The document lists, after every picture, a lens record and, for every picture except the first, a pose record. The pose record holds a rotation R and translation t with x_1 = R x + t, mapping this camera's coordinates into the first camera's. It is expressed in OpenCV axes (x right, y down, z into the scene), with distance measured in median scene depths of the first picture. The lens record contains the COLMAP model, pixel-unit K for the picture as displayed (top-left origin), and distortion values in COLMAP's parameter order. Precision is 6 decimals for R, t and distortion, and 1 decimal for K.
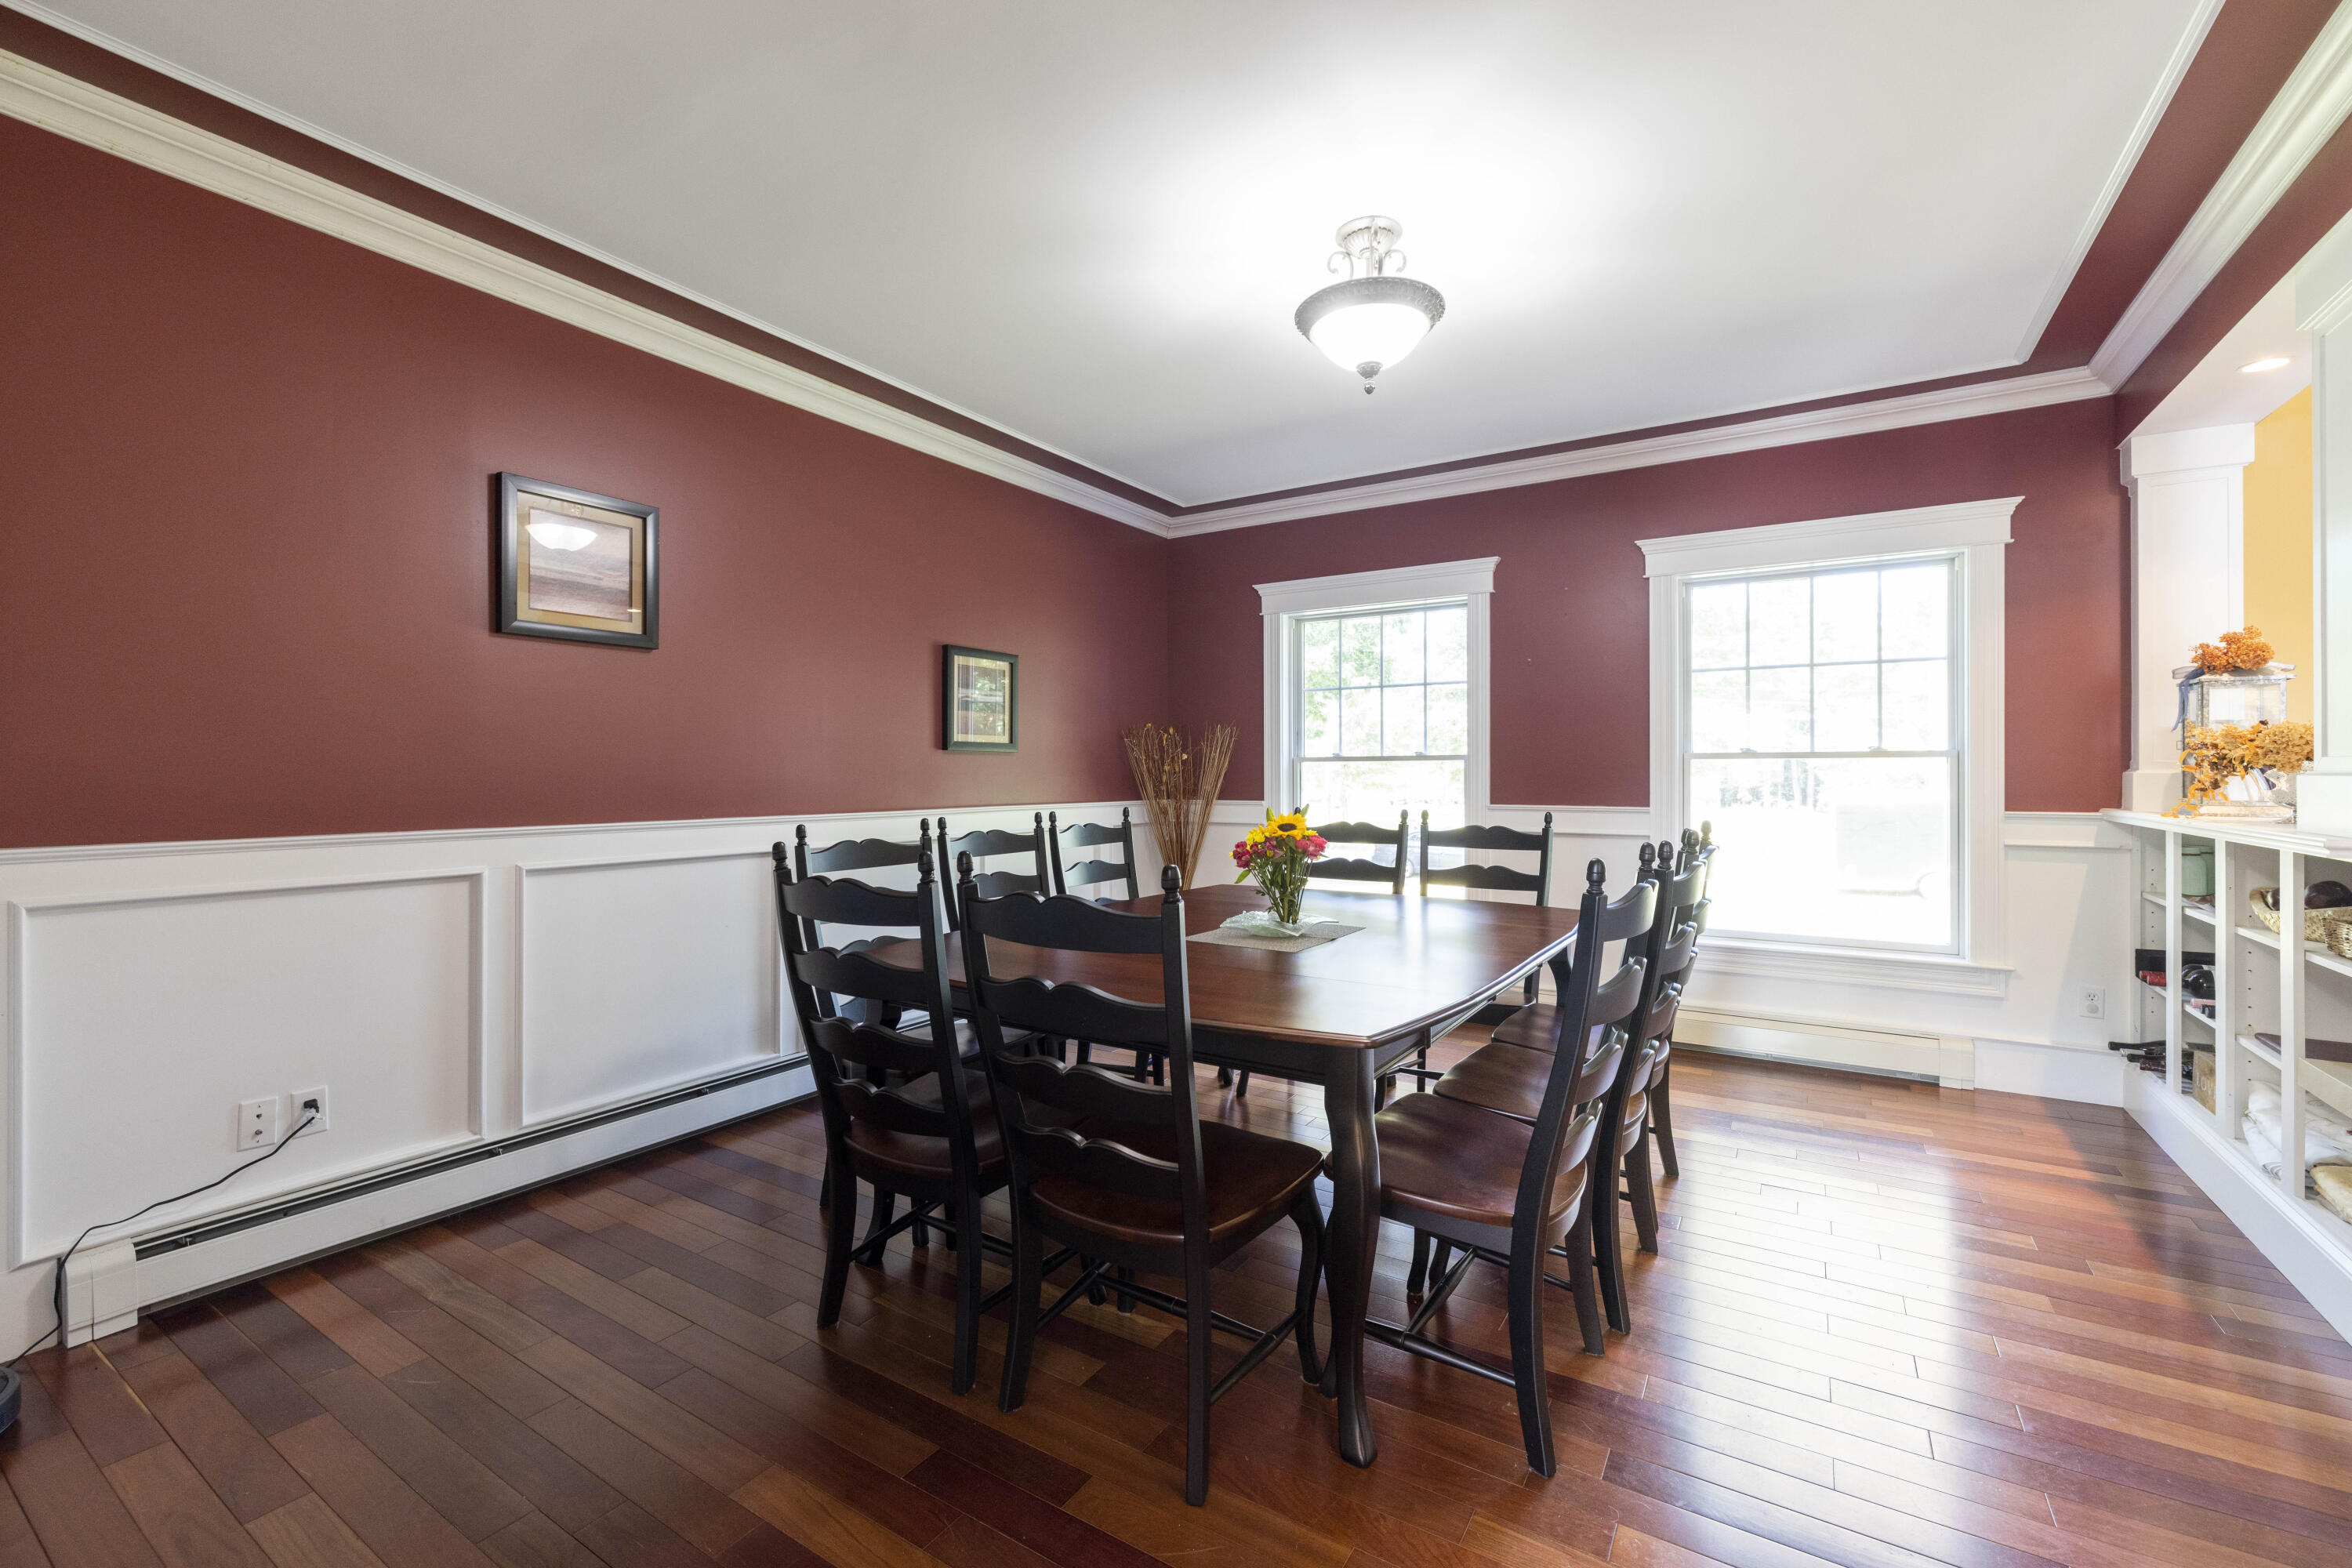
lens RADIAL K [[985.1, 0, 1174.2], [0, 985.1, 776.6], [0, 0, 1]] dist [-0.002648, 0.000444]
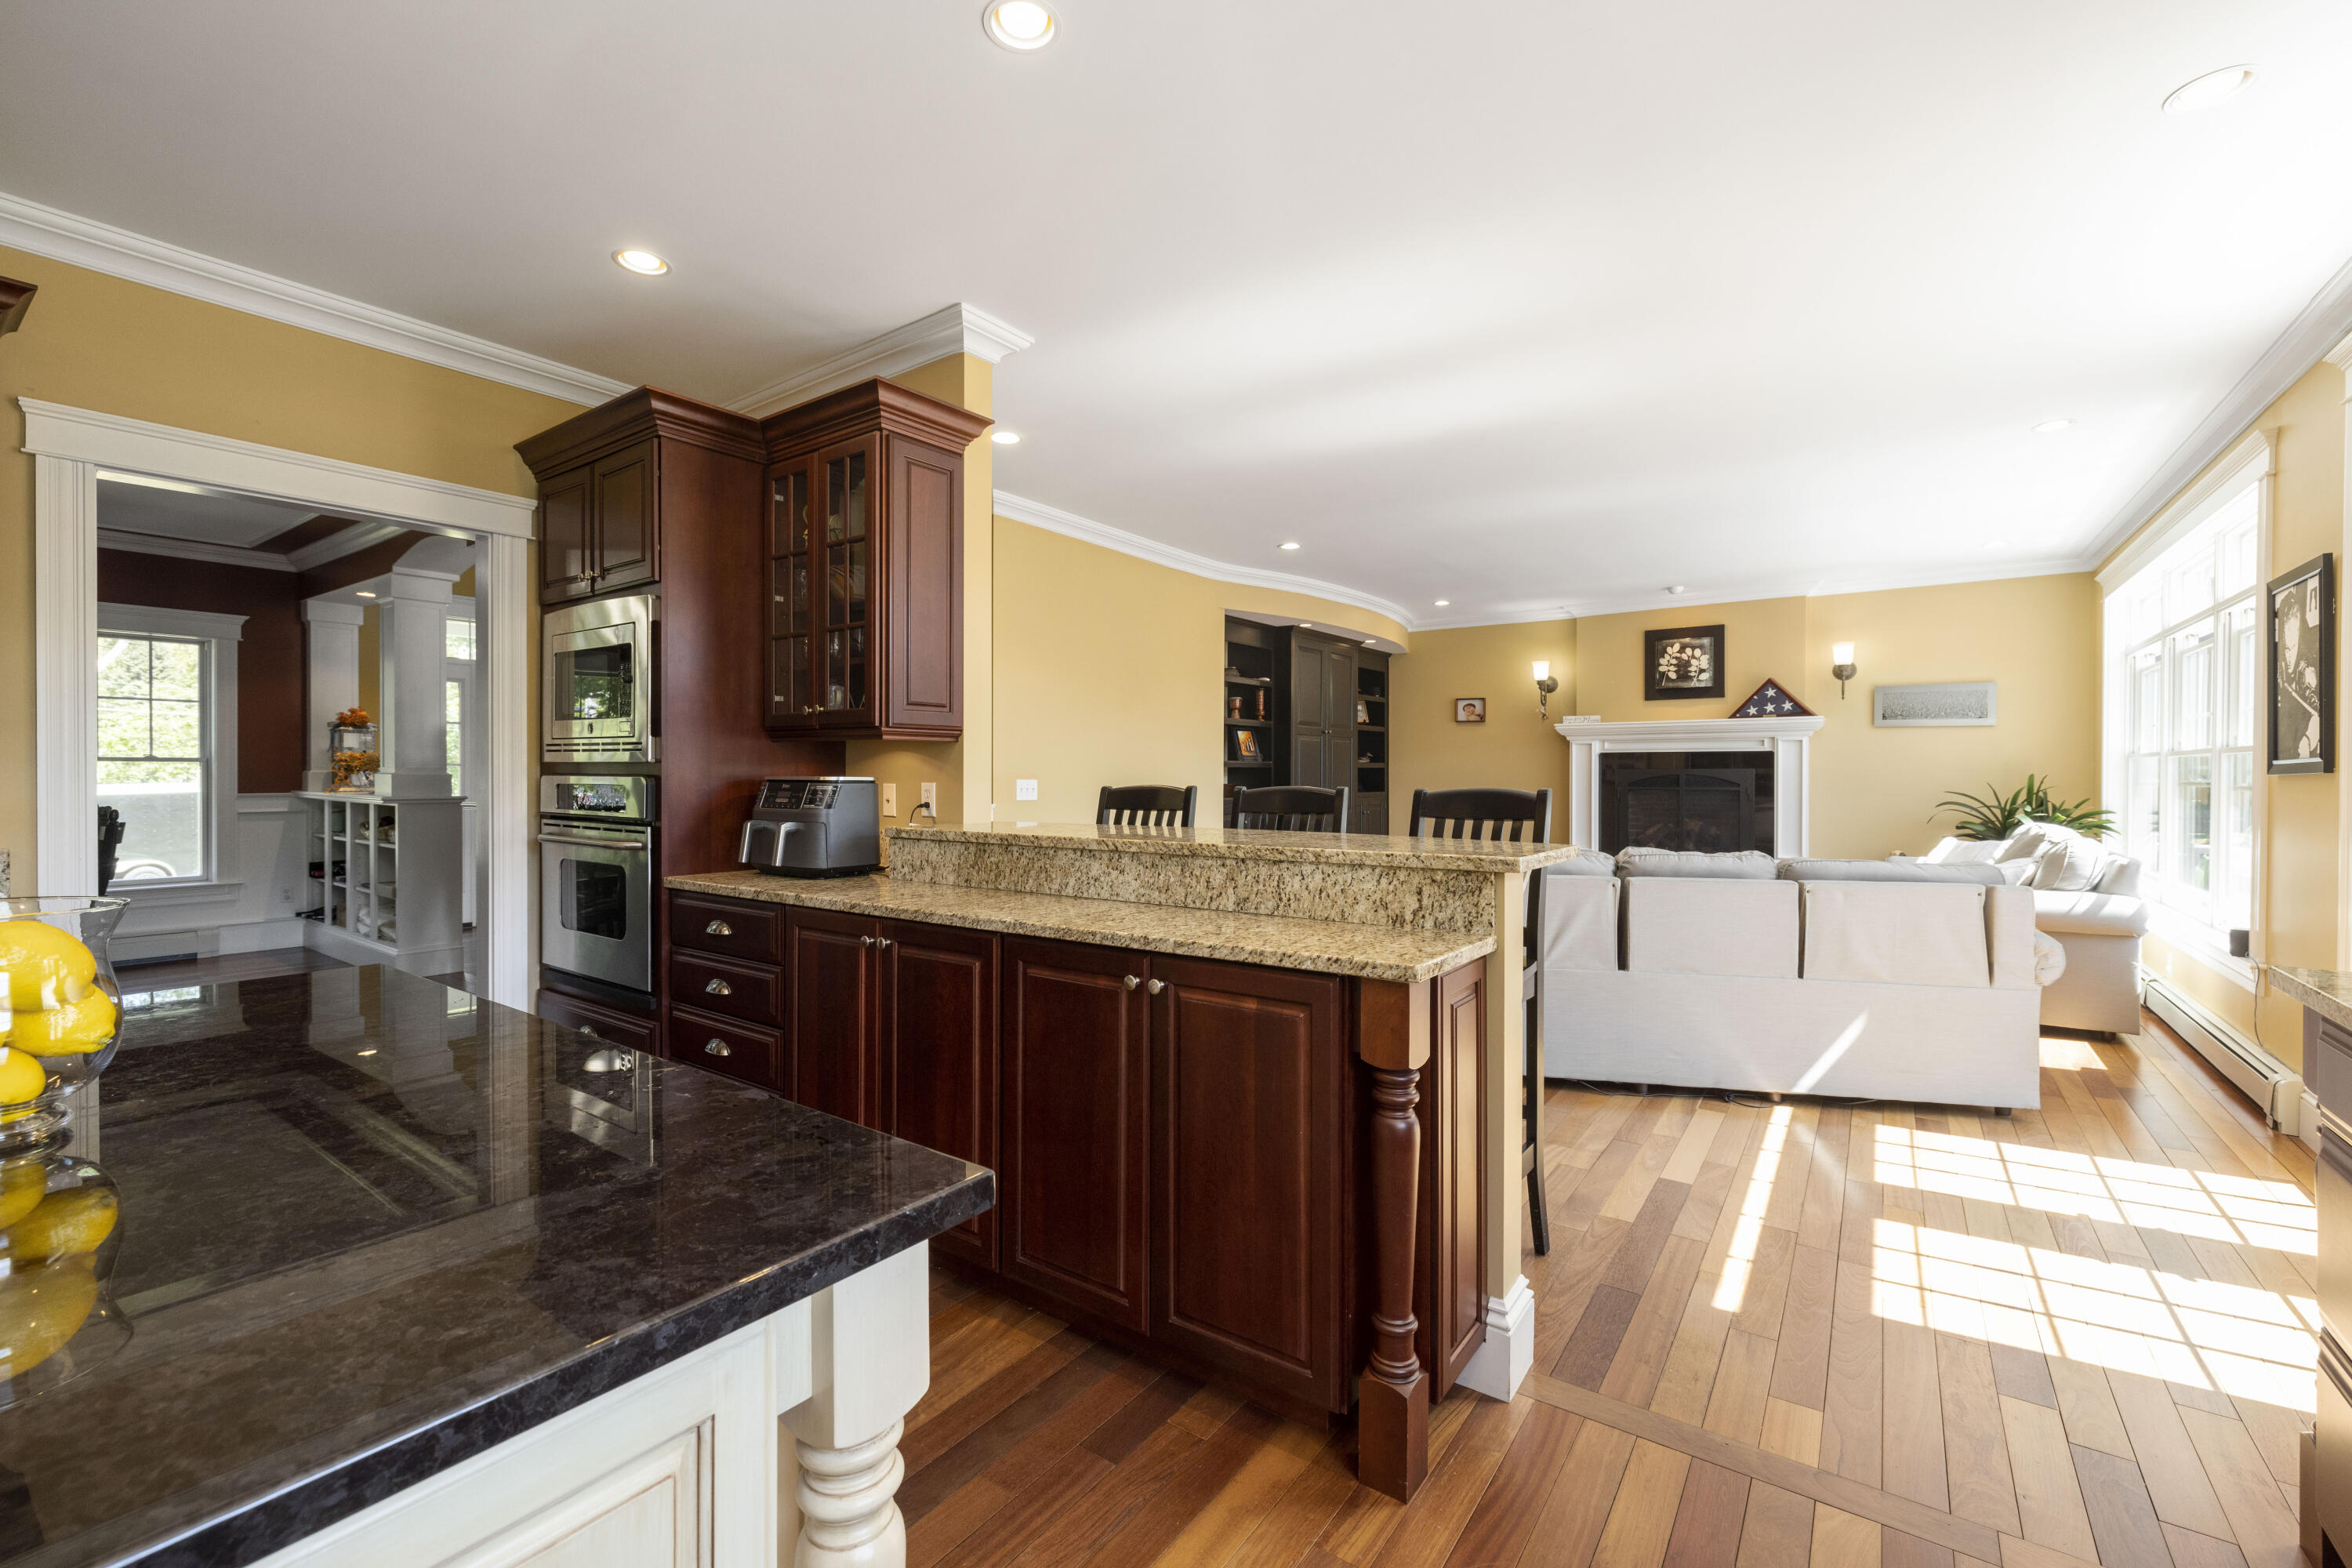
lens RADIAL K [[985.1, 0, 1186.8], [0, 985.1, 775.0], [0, 0, 1]] dist [-0.002648, 0.000444]
pose [[0.049097, -0.003216, 0.998789, -0.952281], [-0.003259, 0.999989, 0.003380, -0.010791], [-0.998789, -0.003421, 0.049086, -0.898701]]
